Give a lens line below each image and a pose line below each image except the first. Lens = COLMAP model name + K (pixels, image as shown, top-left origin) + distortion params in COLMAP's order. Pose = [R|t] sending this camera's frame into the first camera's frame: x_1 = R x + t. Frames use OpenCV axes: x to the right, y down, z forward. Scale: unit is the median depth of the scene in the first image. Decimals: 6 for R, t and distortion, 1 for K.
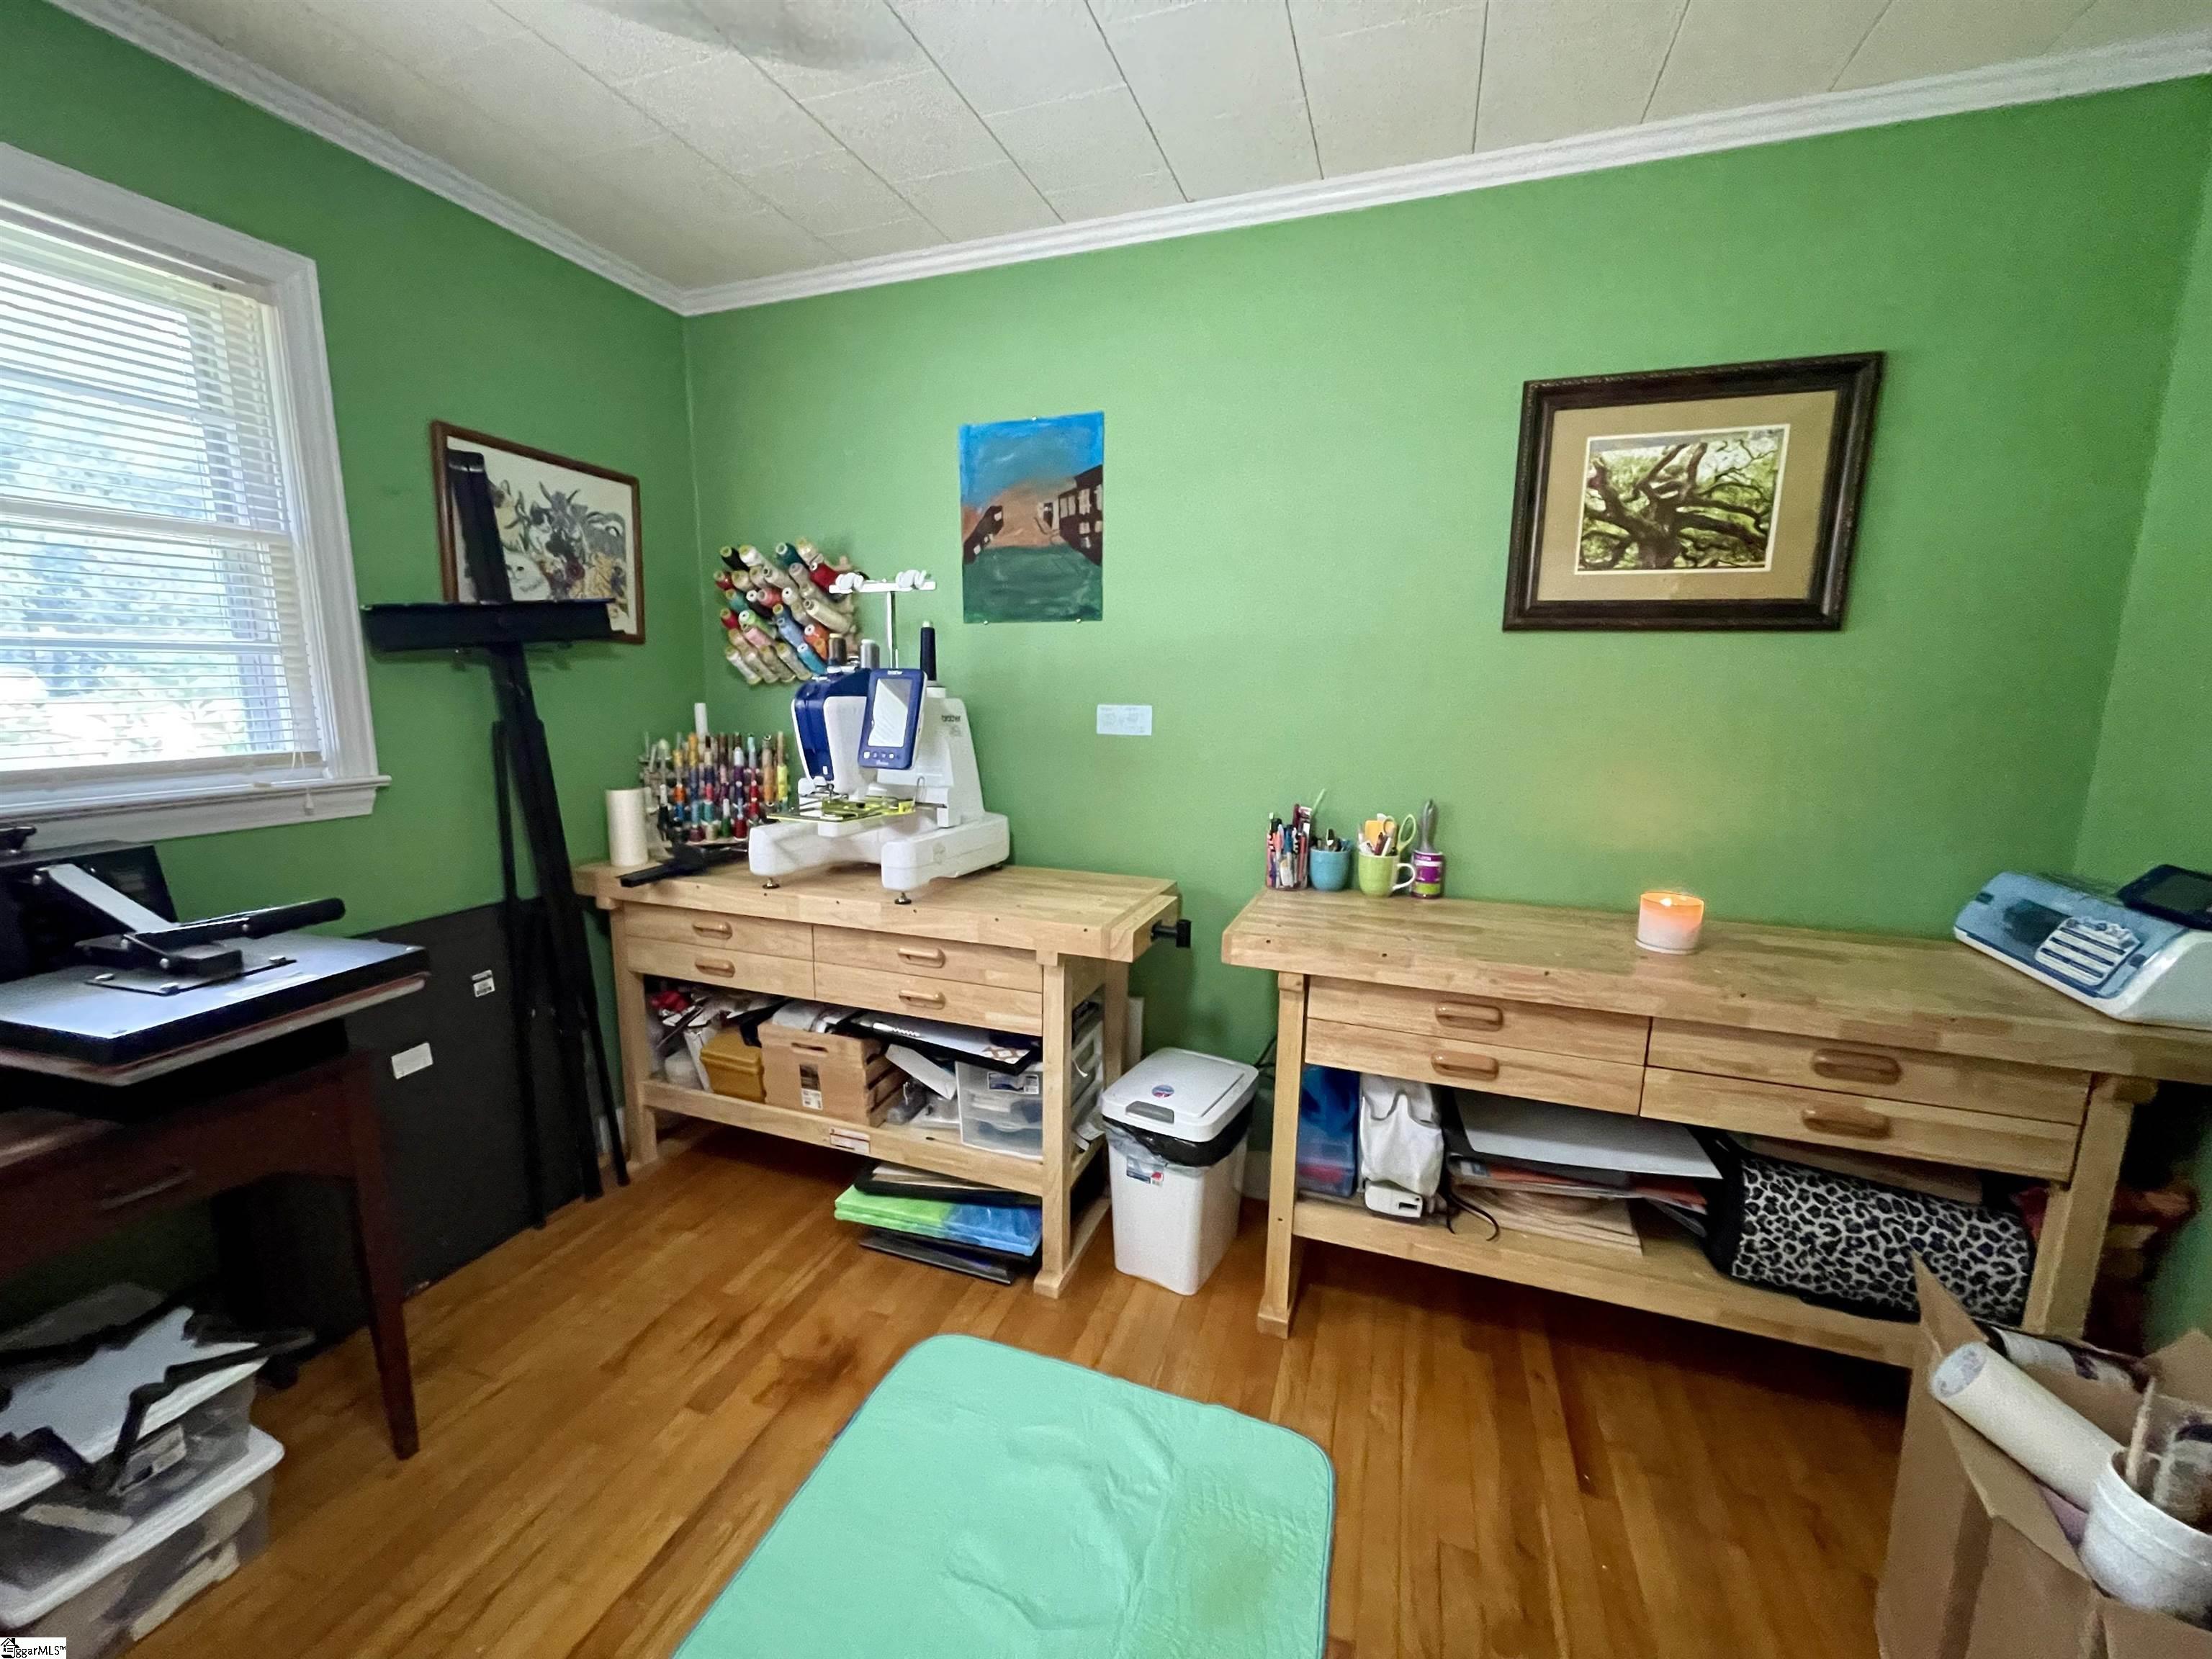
lens RADIAL K [[890.6, 0, 1096.4], [0, 890.6, 830.4], [0, 0, 1]] dist [-0.001169, -0.000127]
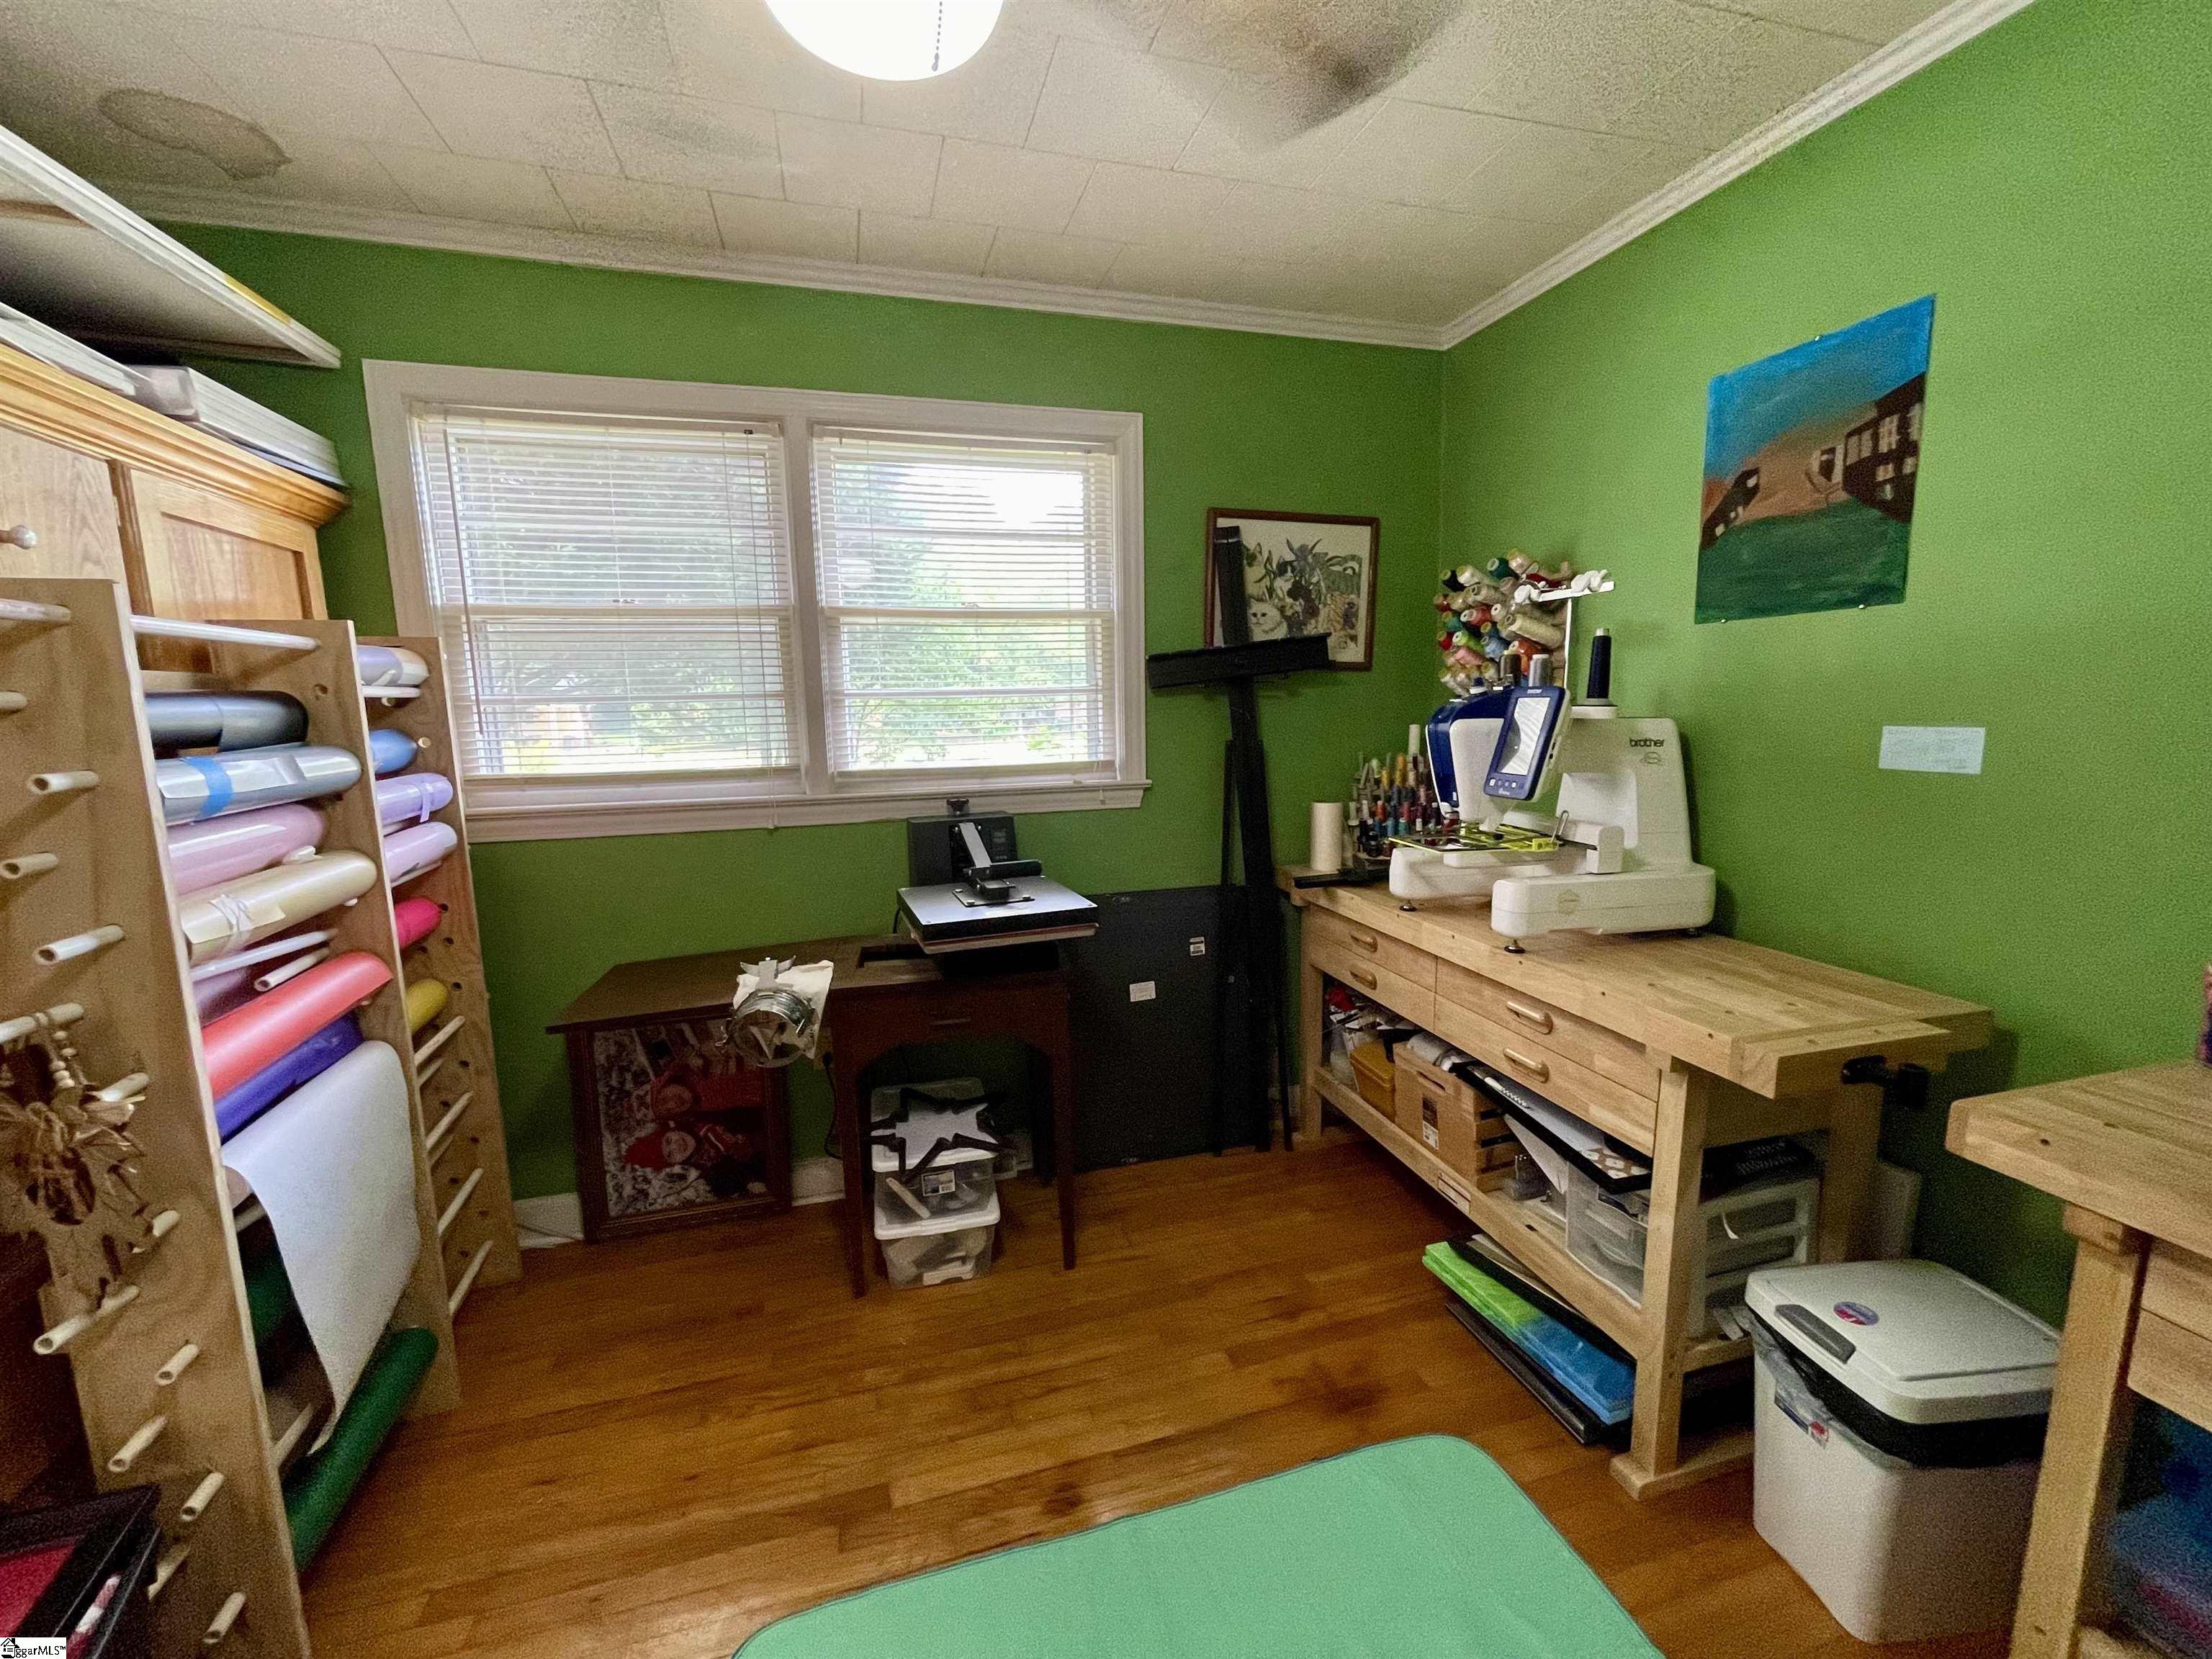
lens RADIAL K [[890.6, 0, 1093.0], [0, 890.6, 827.3], [0, 0, 1]] dist [-0.001169, -0.000127]
pose [[0.581307, 0.091789, -0.808491, 0.237502], [-0.107419, 0.993577, 0.035567, -0.026501], [0.806563, 0.066172, 0.587433, 0.128408]]
